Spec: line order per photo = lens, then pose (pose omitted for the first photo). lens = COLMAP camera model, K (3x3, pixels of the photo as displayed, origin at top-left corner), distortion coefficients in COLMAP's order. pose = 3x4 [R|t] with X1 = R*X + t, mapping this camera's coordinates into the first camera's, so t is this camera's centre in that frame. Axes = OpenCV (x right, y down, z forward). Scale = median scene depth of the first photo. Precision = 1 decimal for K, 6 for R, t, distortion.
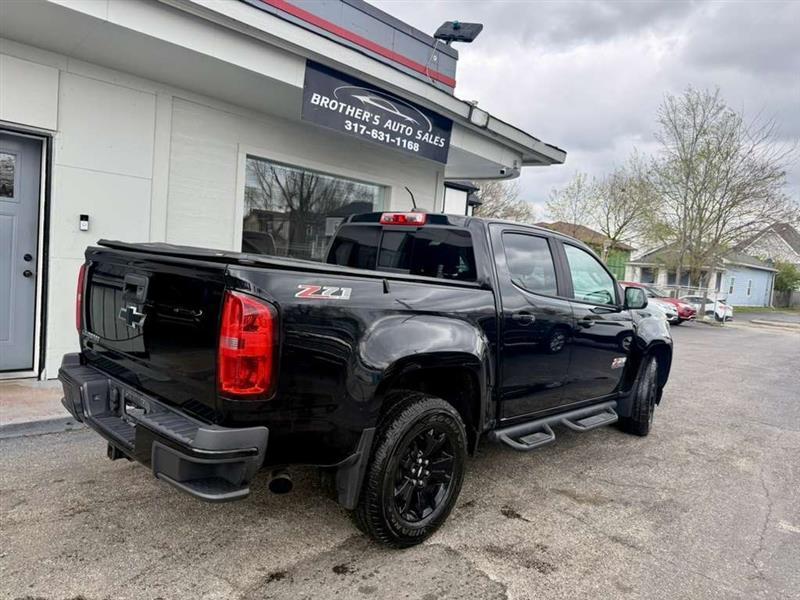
lens RADIAL K [[562.9, 0, 394.6], [0, 562.9, 311.1], [0, 0, 1]] dist [0.023450, -0.037556]
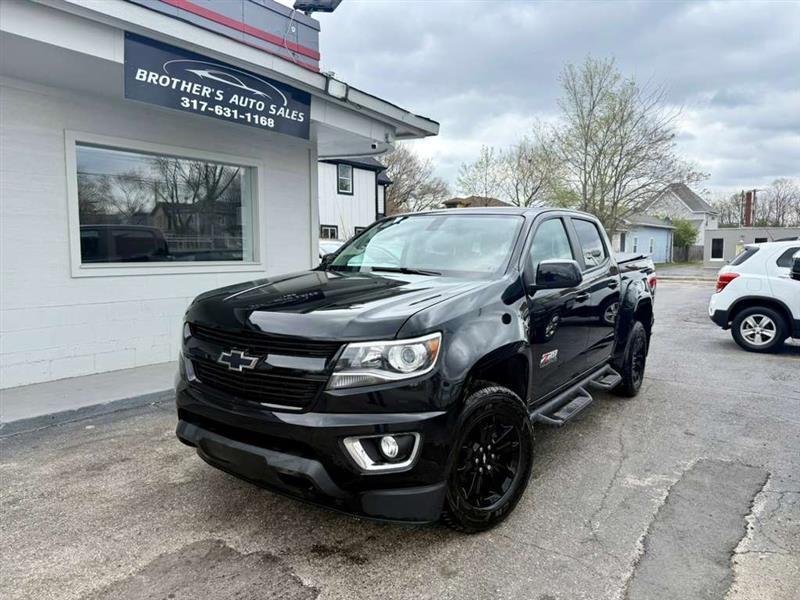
lens RADIAL K [[562.9, 0, 397.0], [0, 562.9, 306.7], [0, 0, 1]] dist [0.023450, -0.037556]
pose [[0.988353, -0.089511, 0.123072, 0.112451], [0.086666, 0.995836, 0.028286, 0.006163], [-0.125091, -0.017290, 0.991995, 0.037506]]
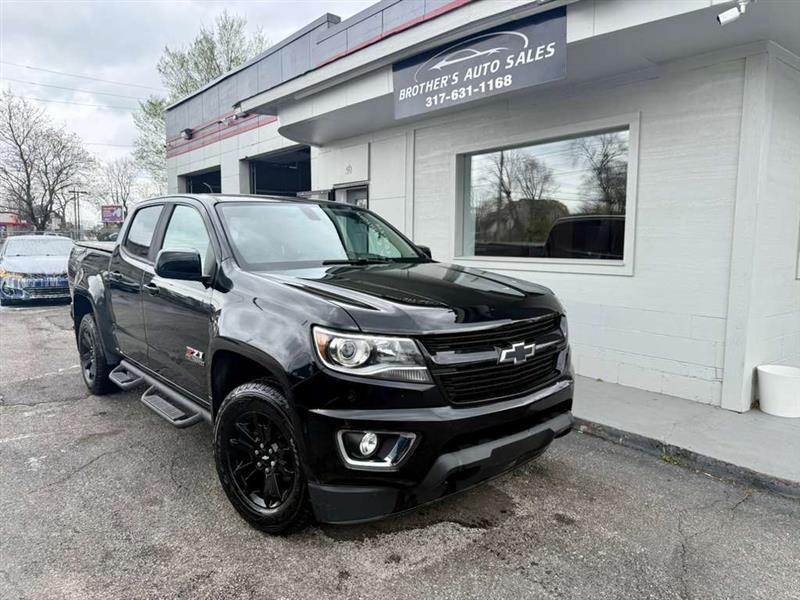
lens RADIAL K [[562.9, 0, 401.3], [0, 562.9, 306.3], [0, 0, 1]] dist [0.023450, -0.037556]
pose [[-0.105136, 0.028888, -0.994038, 0.858377], [-0.098920, 0.994317, 0.039359, -0.017979], [0.989526, 0.102468, -0.101681, 1.056926]]
